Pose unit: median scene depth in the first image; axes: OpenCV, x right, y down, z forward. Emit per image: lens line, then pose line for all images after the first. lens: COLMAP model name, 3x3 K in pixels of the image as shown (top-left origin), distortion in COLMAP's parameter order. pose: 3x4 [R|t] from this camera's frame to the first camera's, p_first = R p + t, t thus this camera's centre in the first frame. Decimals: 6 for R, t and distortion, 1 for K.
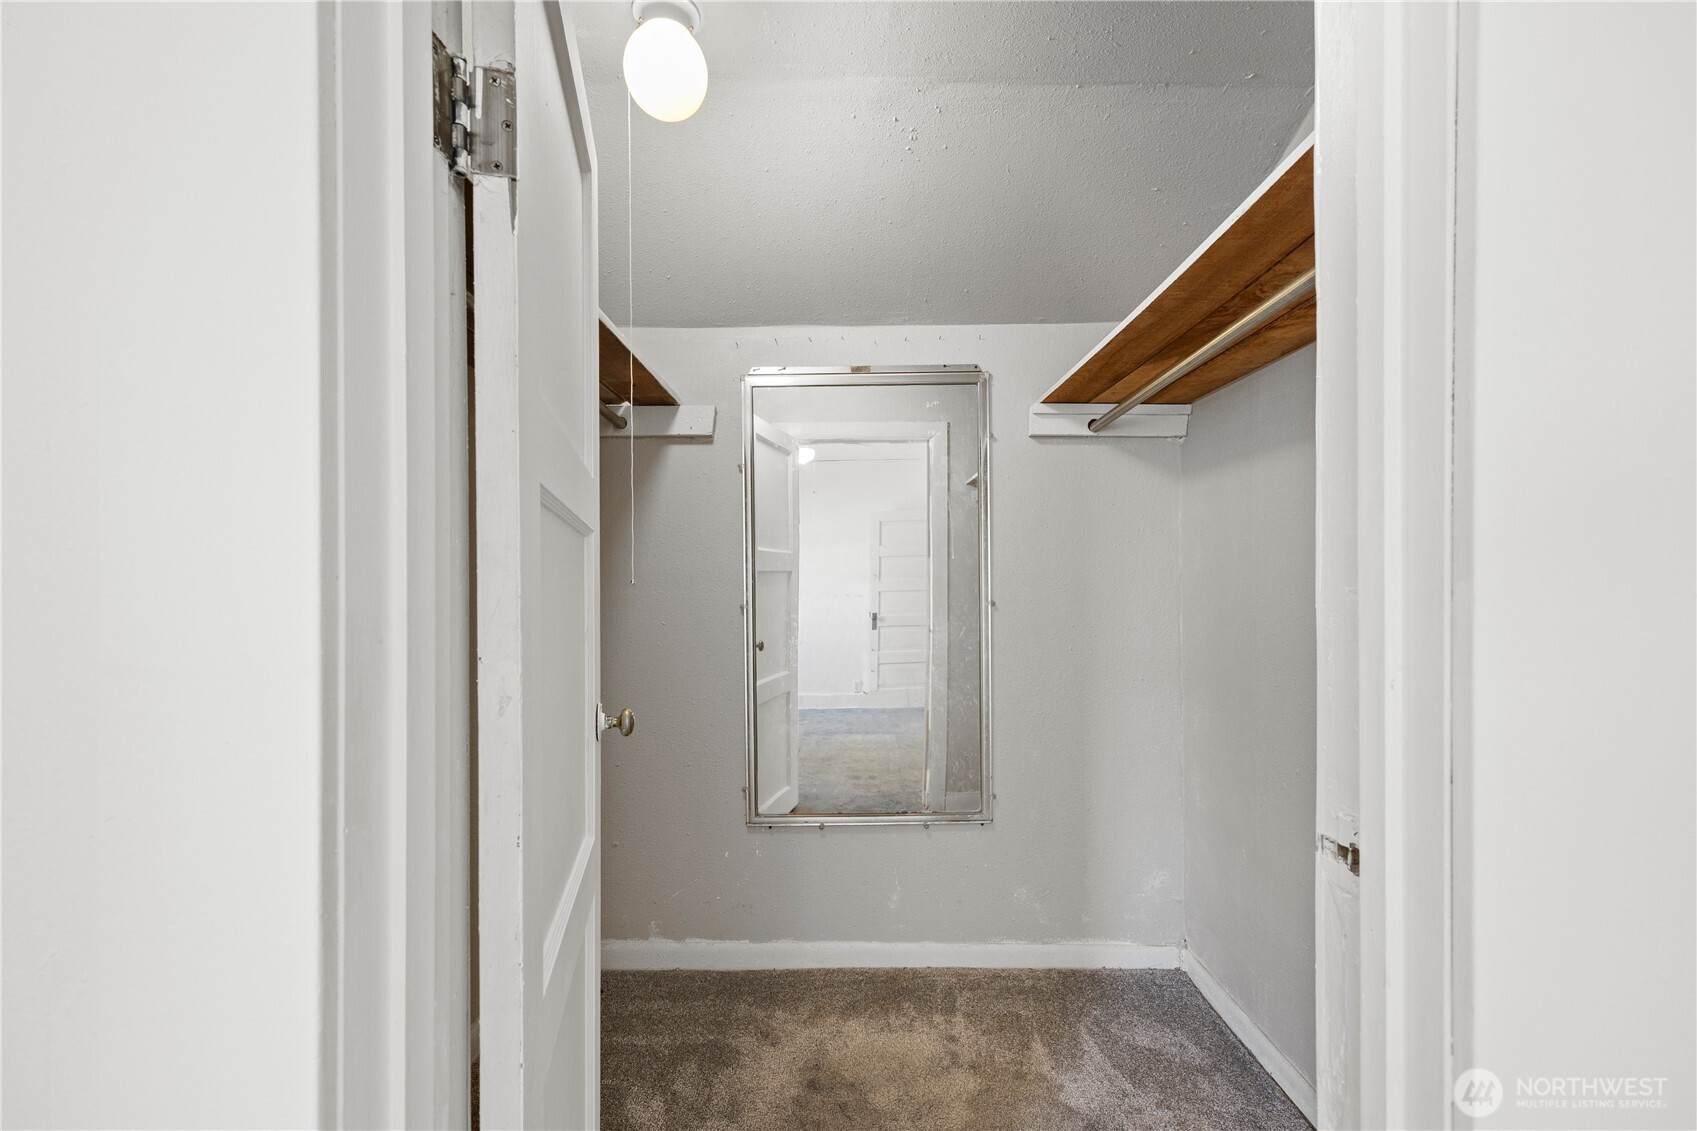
lens RADIAL K [[705.7, 0, 845.7], [0, 705.7, 580.5], [0, 0, 1]] dist [0.009452, -0.000157]
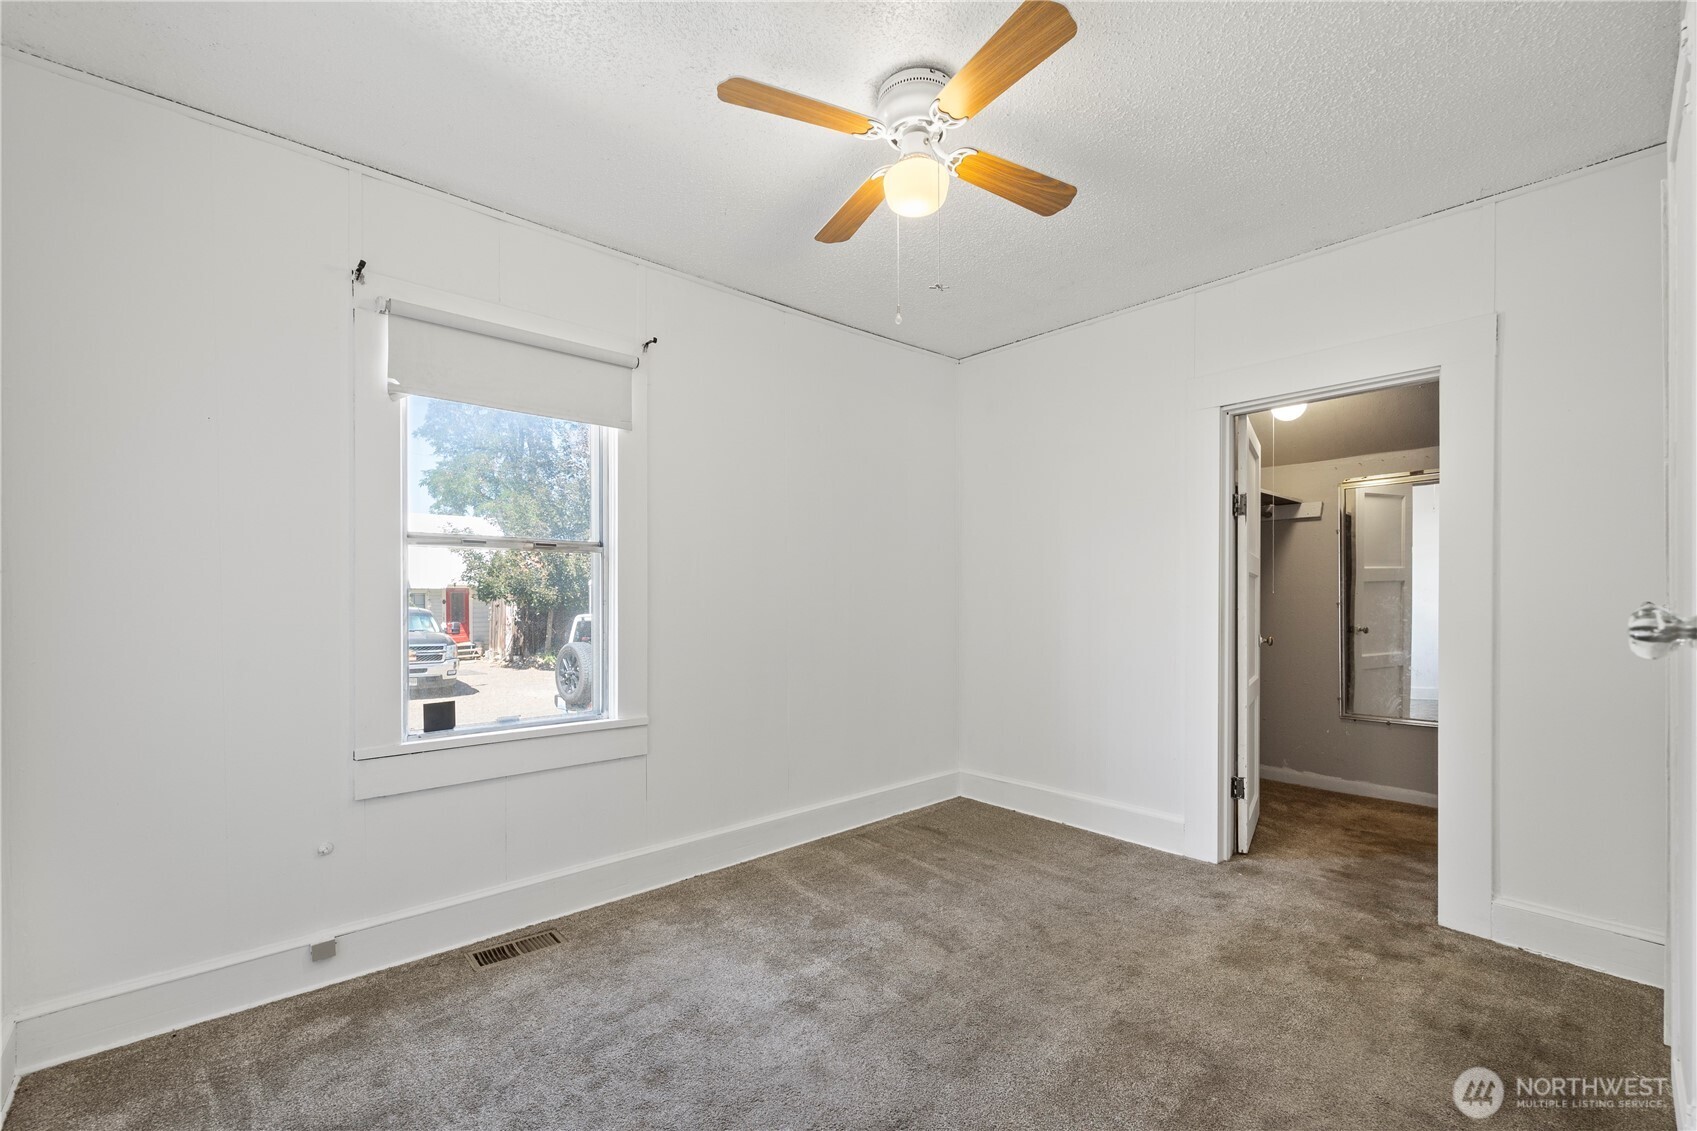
lens RADIAL K [[705.7, 0, 842.8], [0, 705.7, 580.0], [0, 0, 1]] dist [0.009452, -0.000157]
pose [[0.661594, 0.008765, -0.749811, 0.425195], [-0.004498, 0.999960, 0.007721, -0.038812], [0.749849, -0.001735, 0.661607, -1.347543]]
